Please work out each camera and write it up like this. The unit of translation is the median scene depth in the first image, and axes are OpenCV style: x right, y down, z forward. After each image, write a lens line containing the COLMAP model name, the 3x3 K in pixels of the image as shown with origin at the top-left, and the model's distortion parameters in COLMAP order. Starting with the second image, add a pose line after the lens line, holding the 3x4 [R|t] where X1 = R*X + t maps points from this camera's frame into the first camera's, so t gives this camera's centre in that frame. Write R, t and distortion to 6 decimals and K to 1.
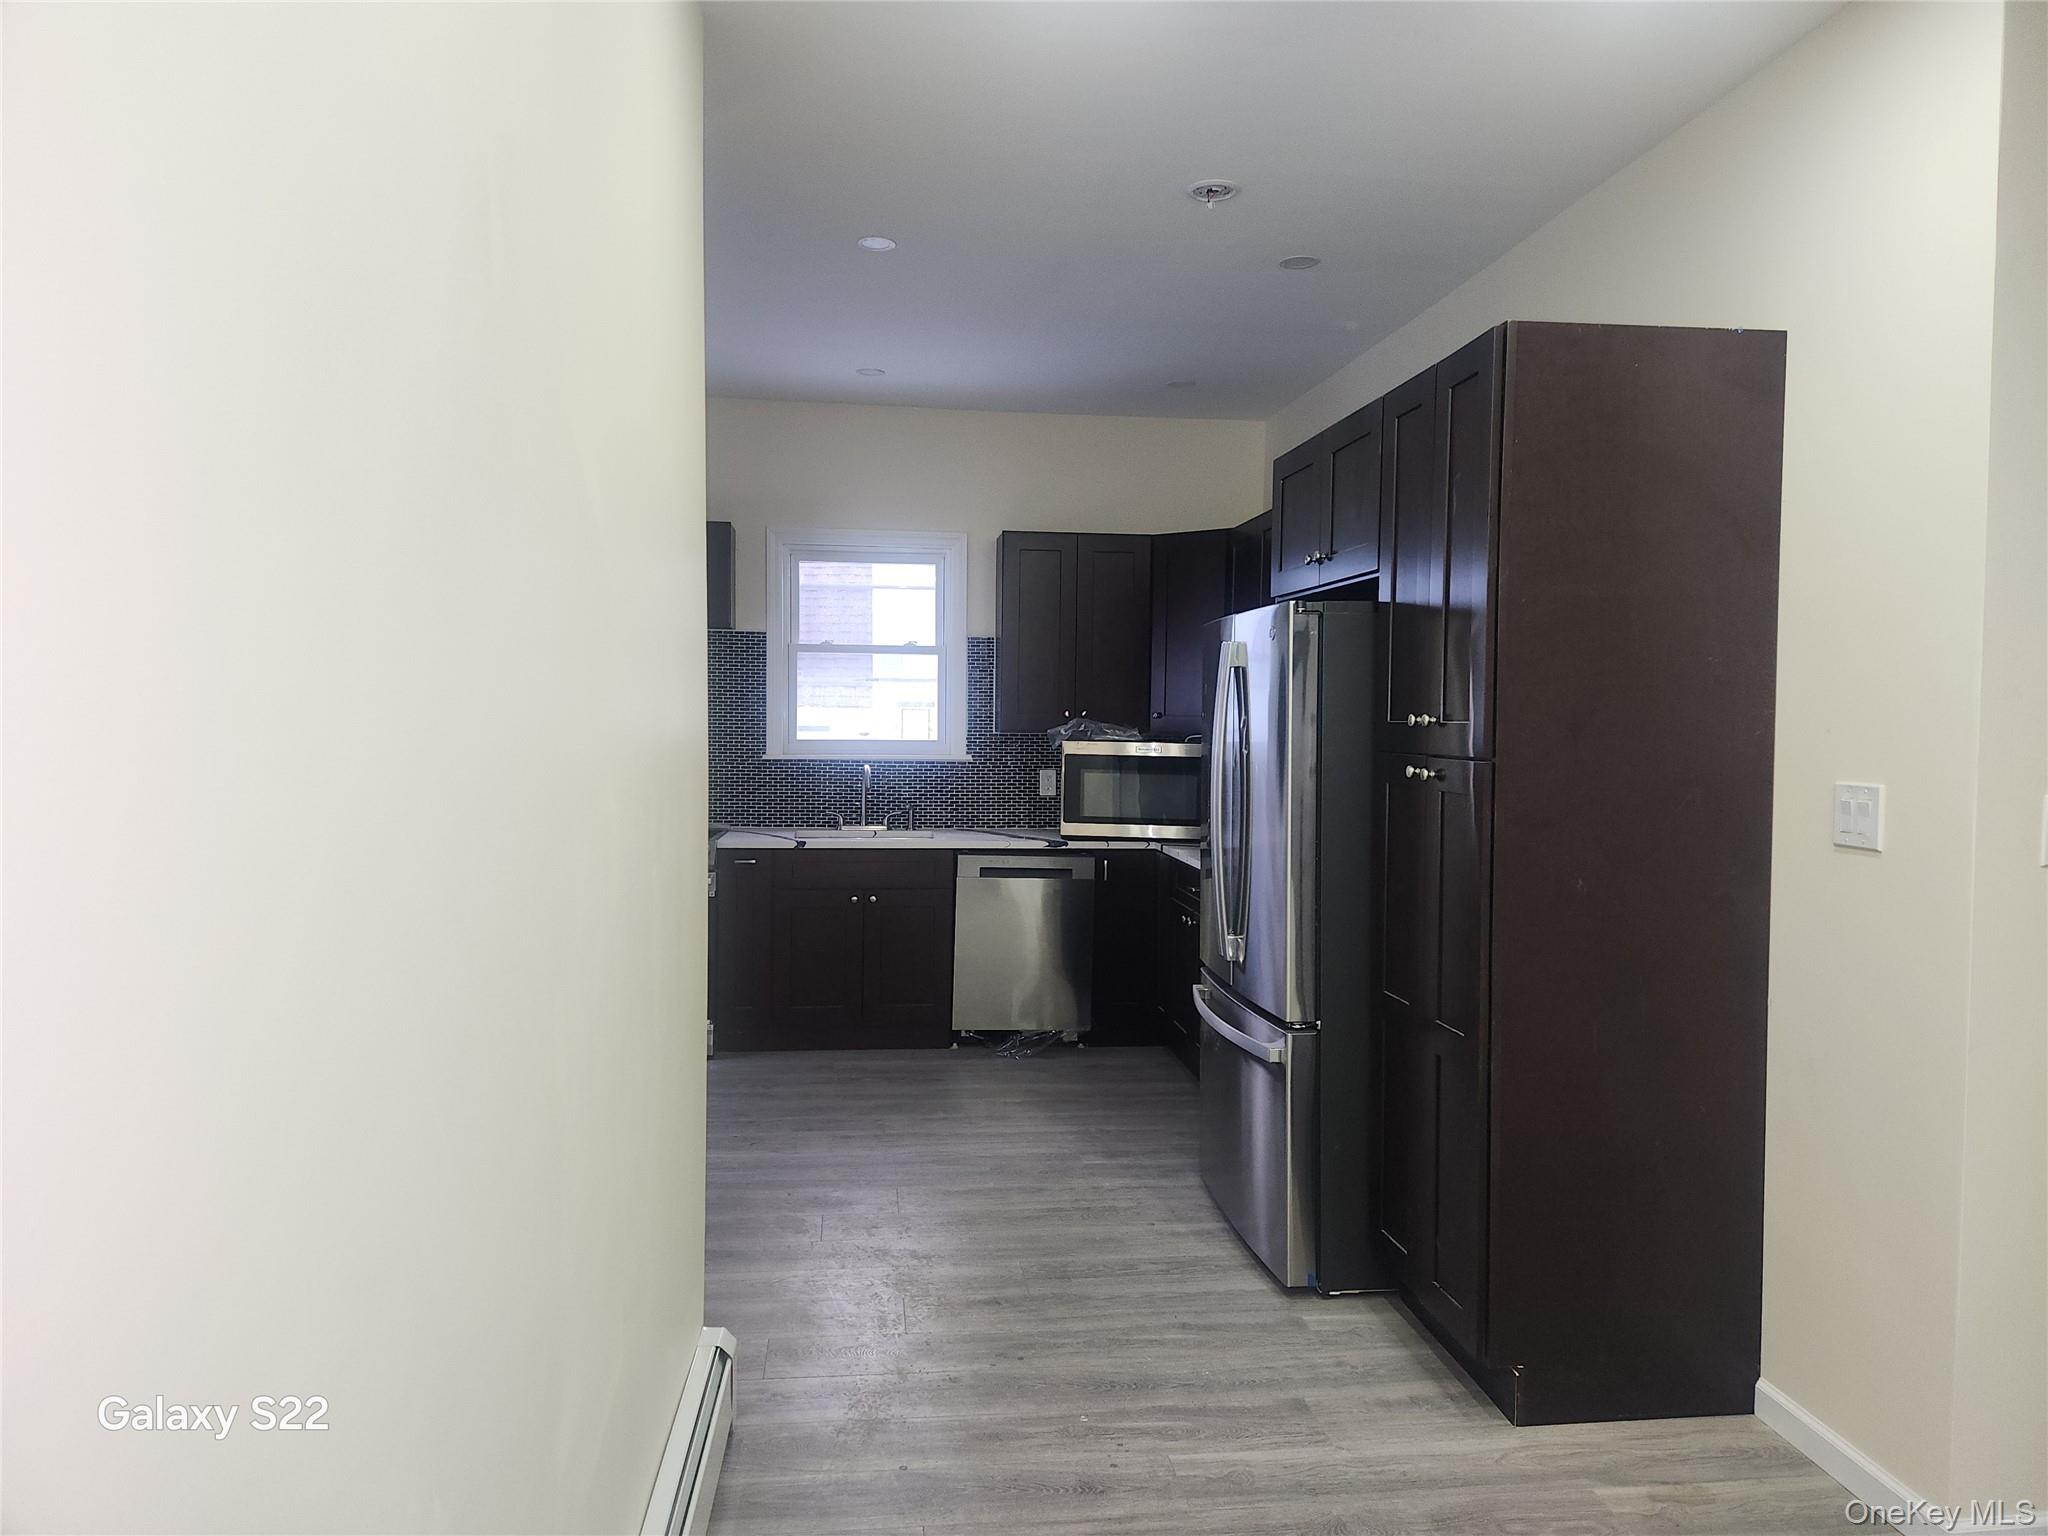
lens RADIAL K [[1340.7, 0, 1036.7], [0, 1340.7, 761.7], [0, 0, 1]] dist [0.055831, -0.052444]
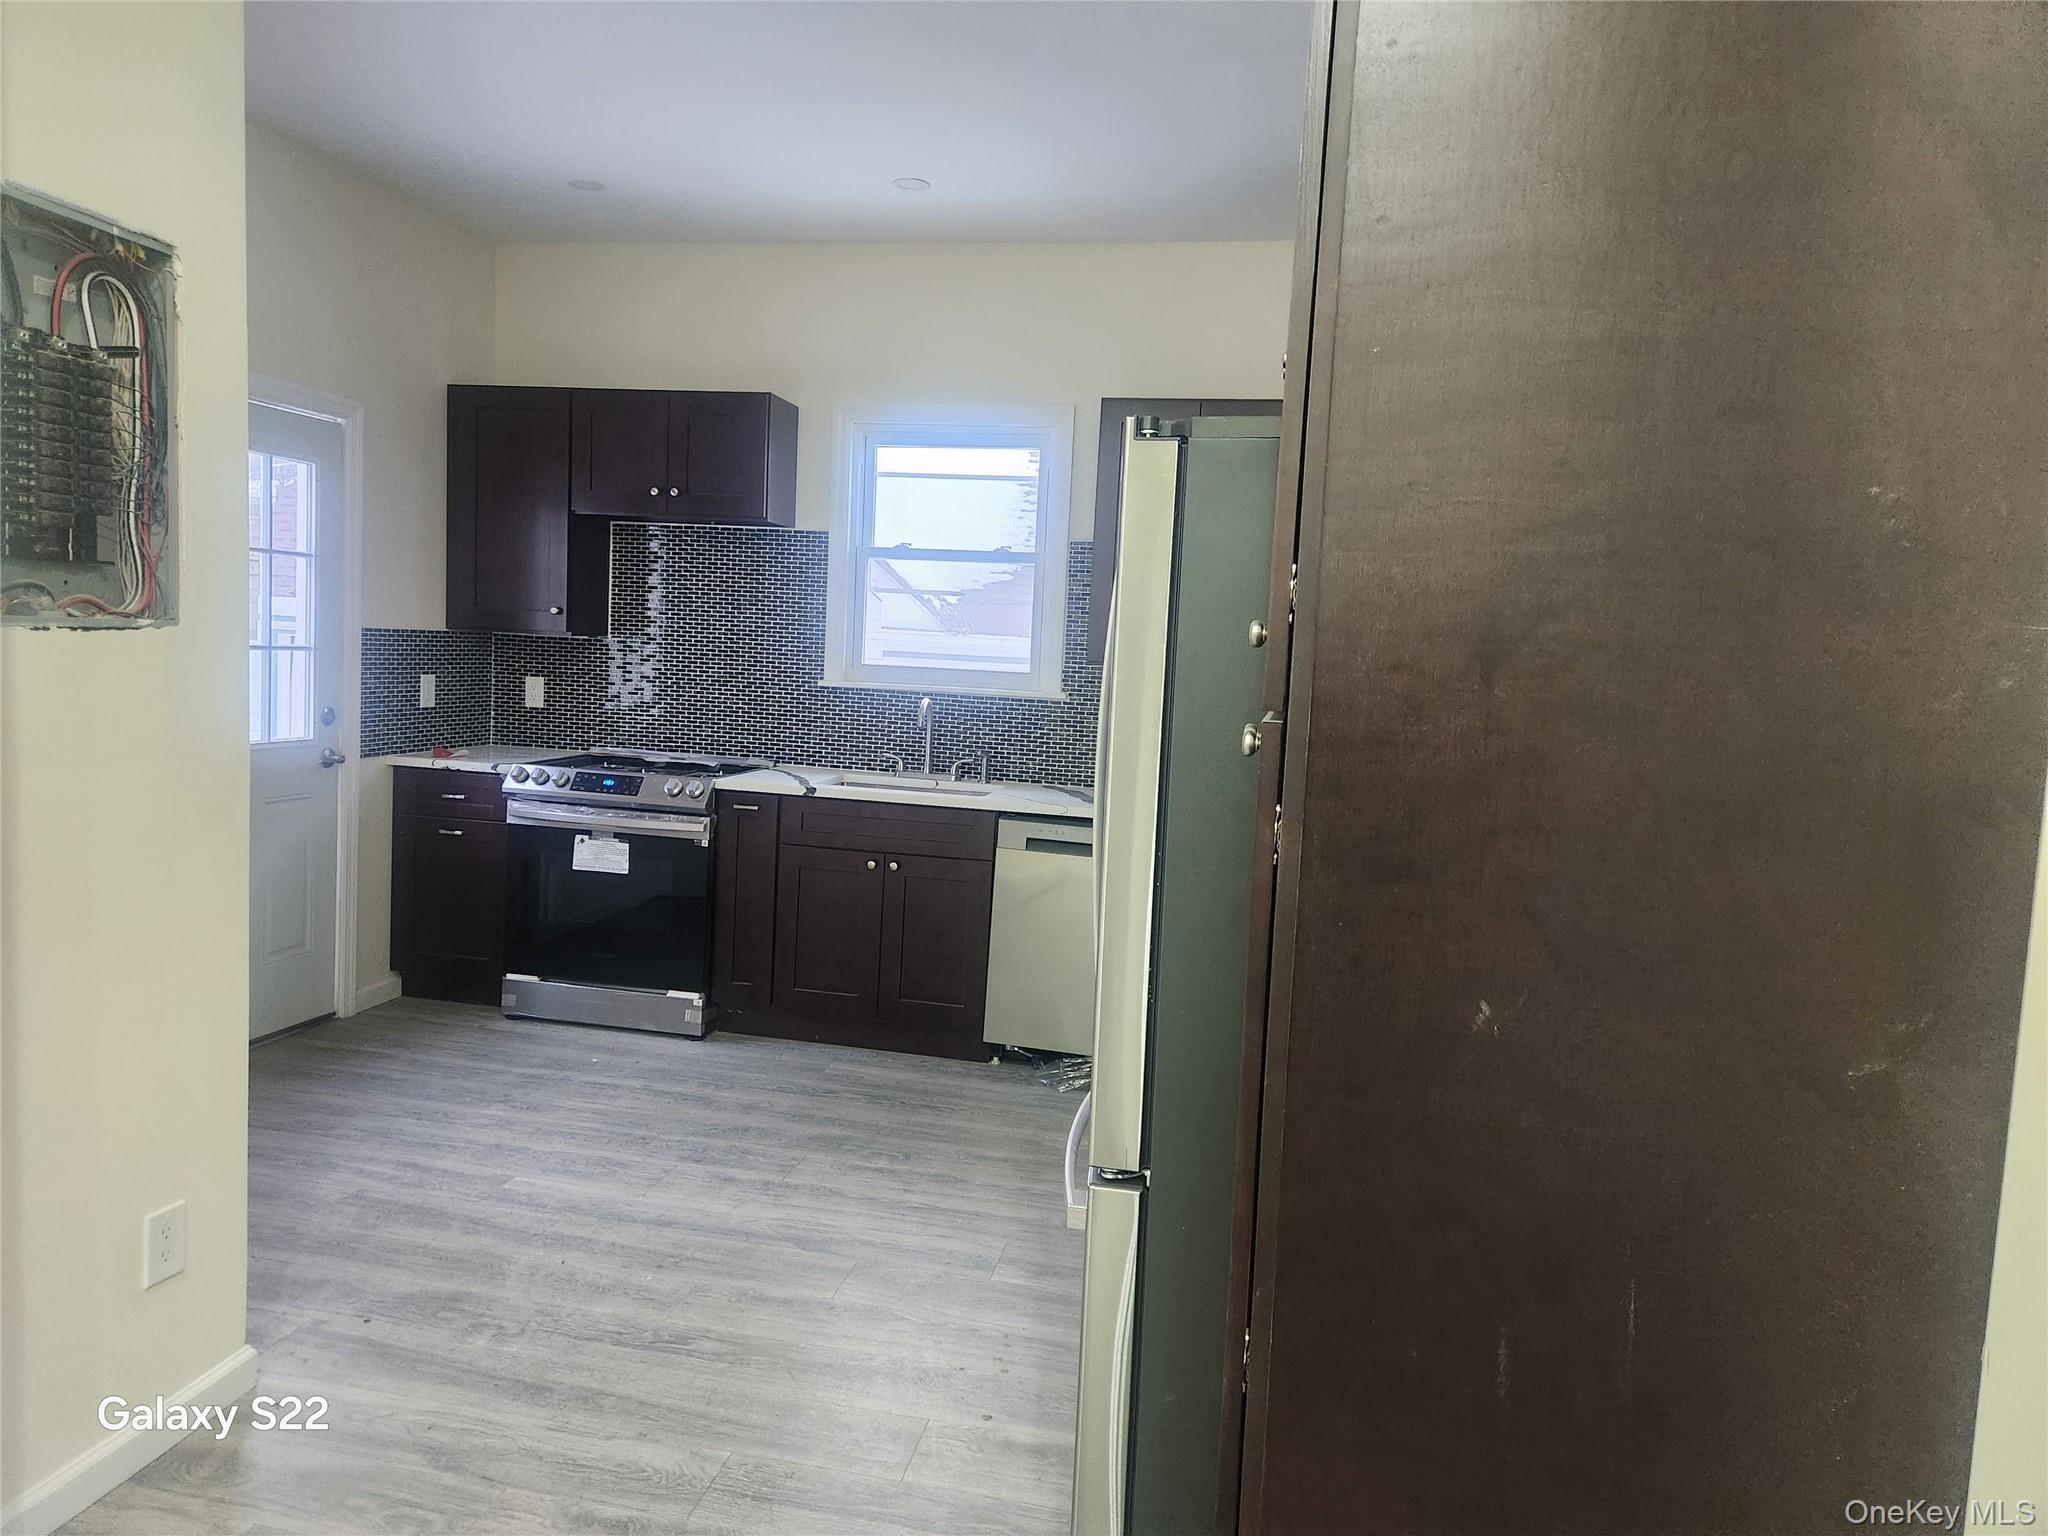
lens RADIAL K [[1340.7, 0, 1032.5], [0, 1340.7, 754.1], [0, 0, 1]] dist [0.055831, -0.052444]
pose [[0.948164, 0.063583, -0.311357, 0.197013], [-0.053139, 0.997707, 0.041920, -0.001284], [0.313308, -0.023202, 0.949368, 0.273577]]
